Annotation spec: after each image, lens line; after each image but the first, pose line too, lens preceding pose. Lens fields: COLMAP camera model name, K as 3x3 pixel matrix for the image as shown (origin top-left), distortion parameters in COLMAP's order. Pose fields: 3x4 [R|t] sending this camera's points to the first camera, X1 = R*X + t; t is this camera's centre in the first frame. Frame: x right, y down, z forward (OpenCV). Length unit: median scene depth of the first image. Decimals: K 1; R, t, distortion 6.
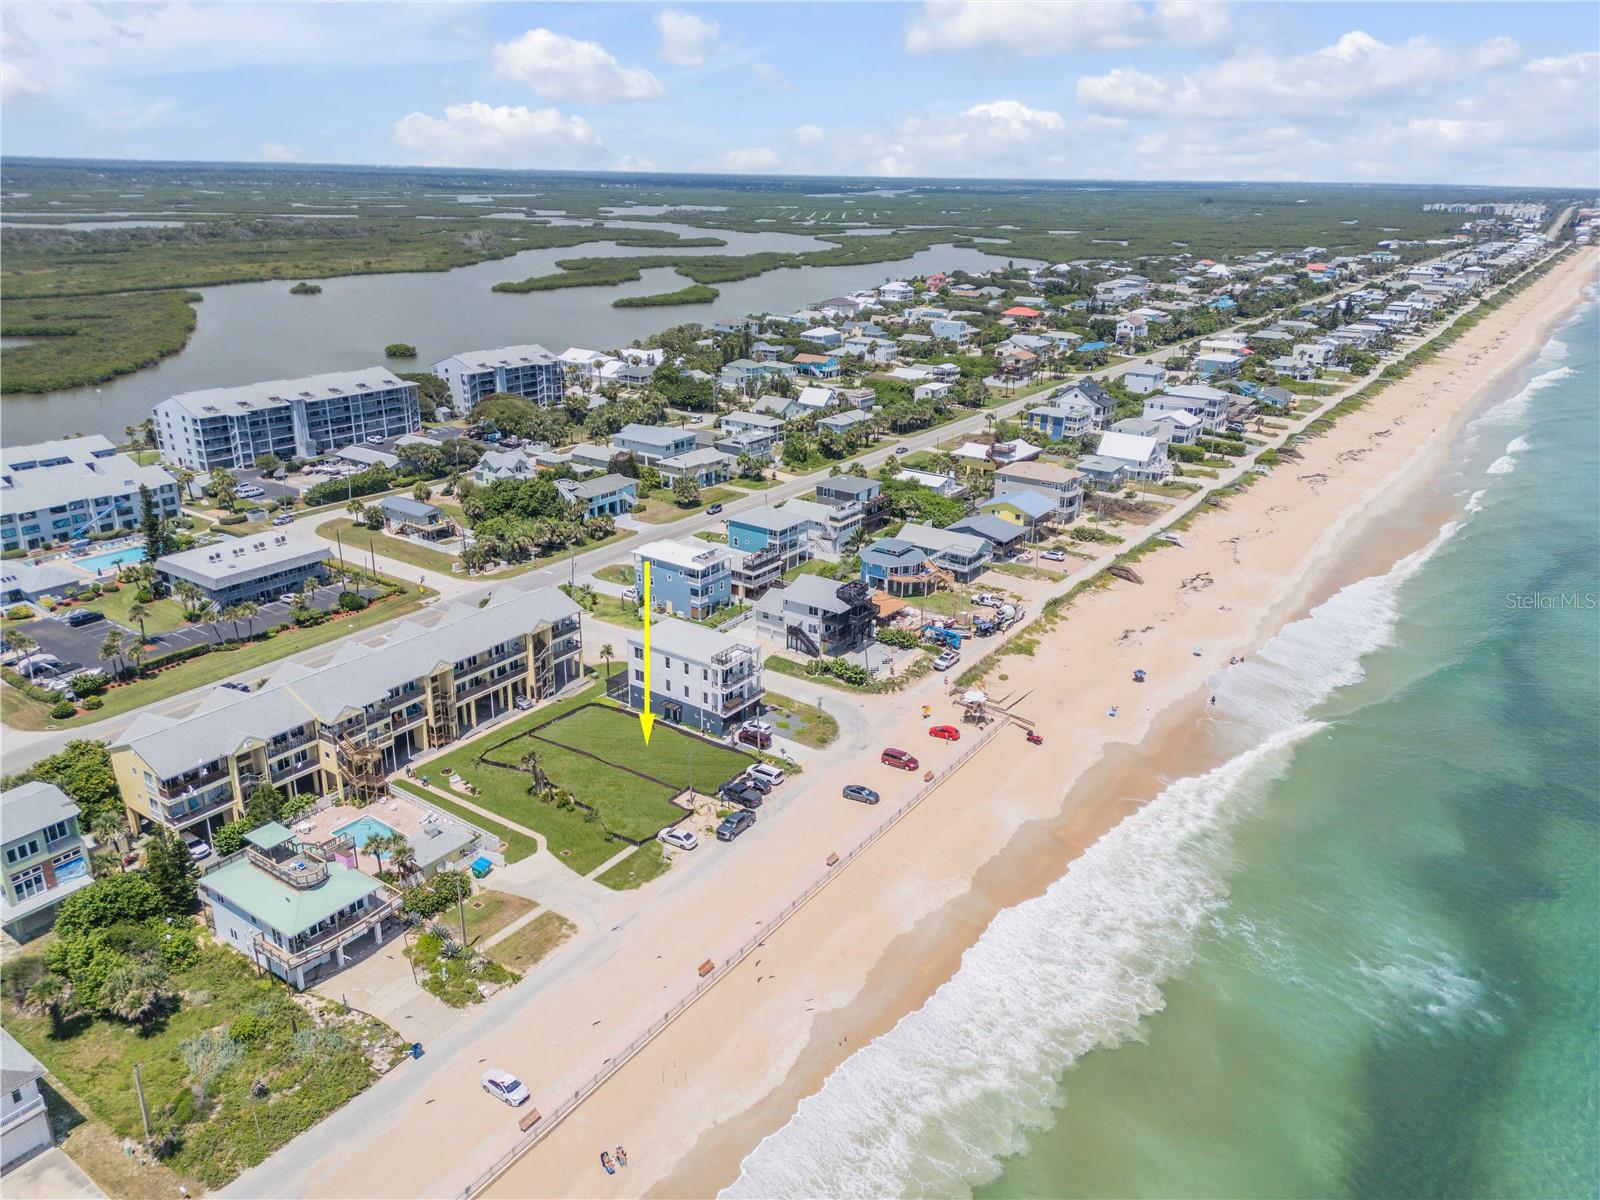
lens RADIAL K [[1122.1, 0, 797.8], [0, 1122.1, 601.6], [0, 0, 1]] dist [0.094782, -0.106740]
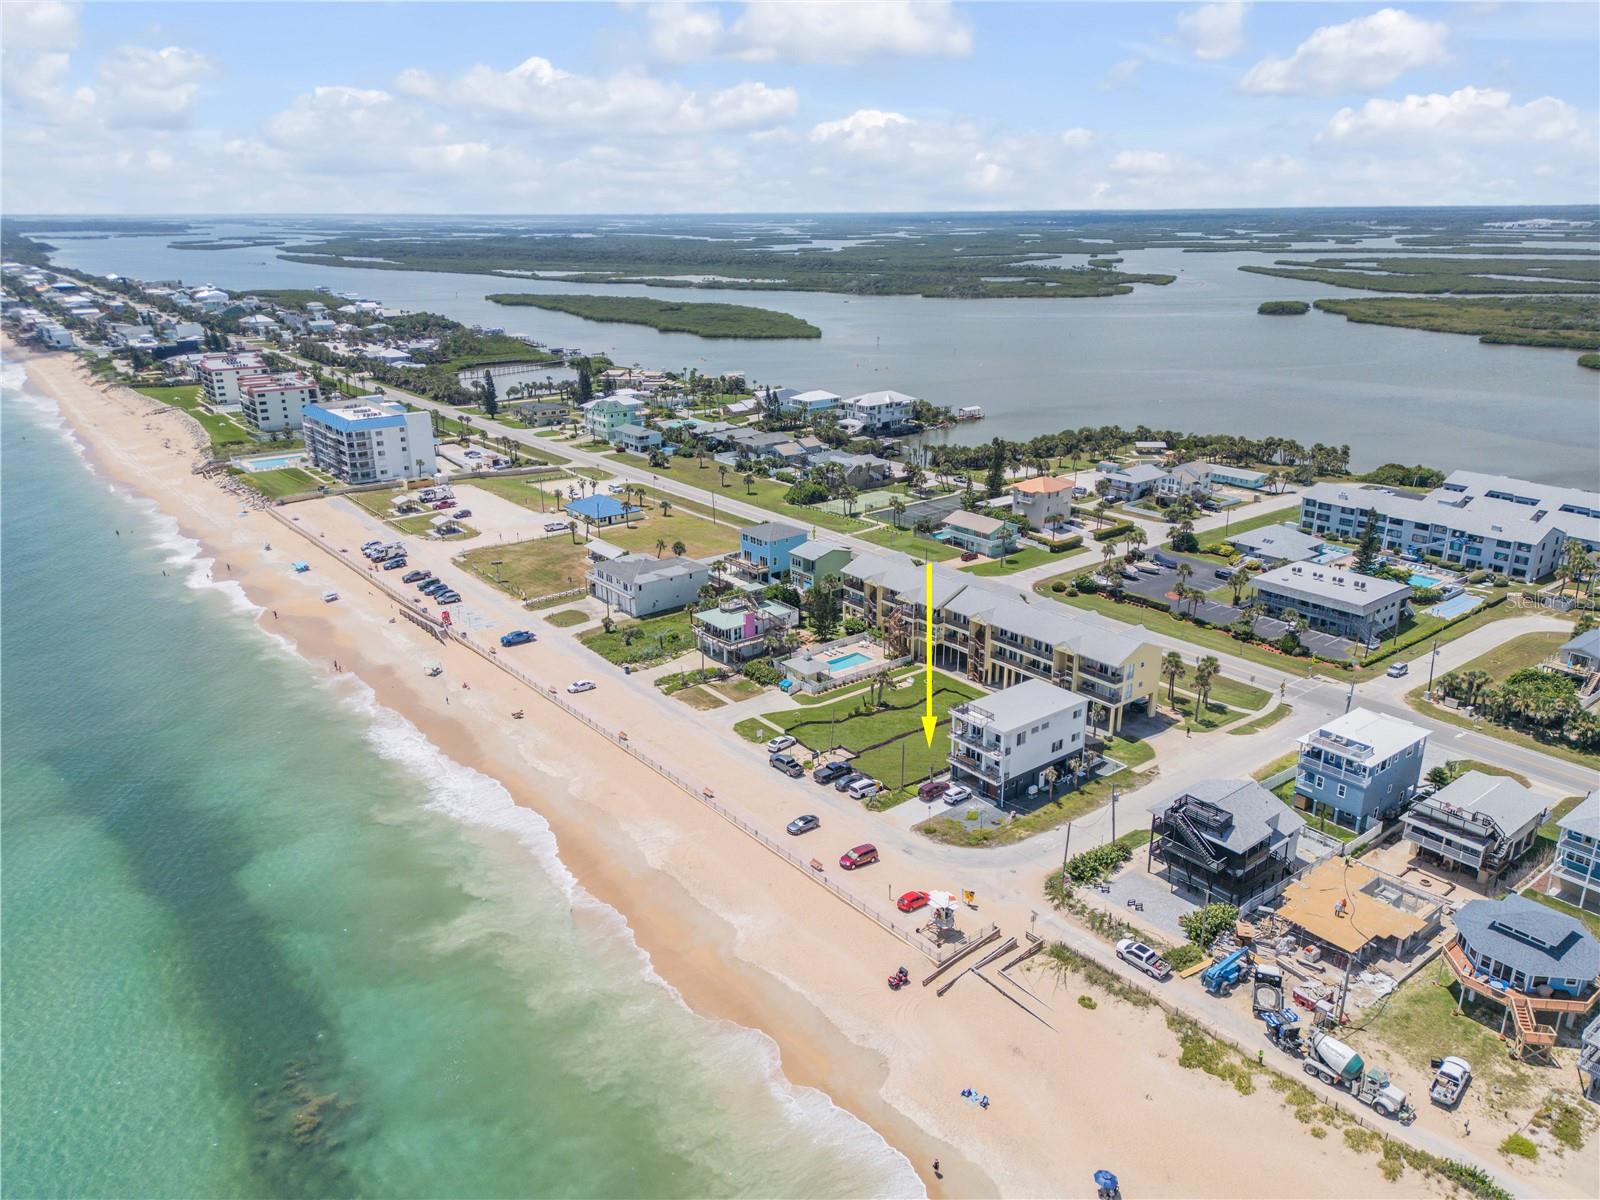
lens RADIAL K [[1122.1, 0, 797.8], [0, 1122.1, 601.6], [0, 0, 1]] dist [0.094782, -0.106740]
pose [[-0.288990, 0.298866, -0.909486, 0.714835], [-0.338755, 0.856631, 0.389137, -0.307866], [0.895394, 0.420550, -0.146315, 0.811843]]
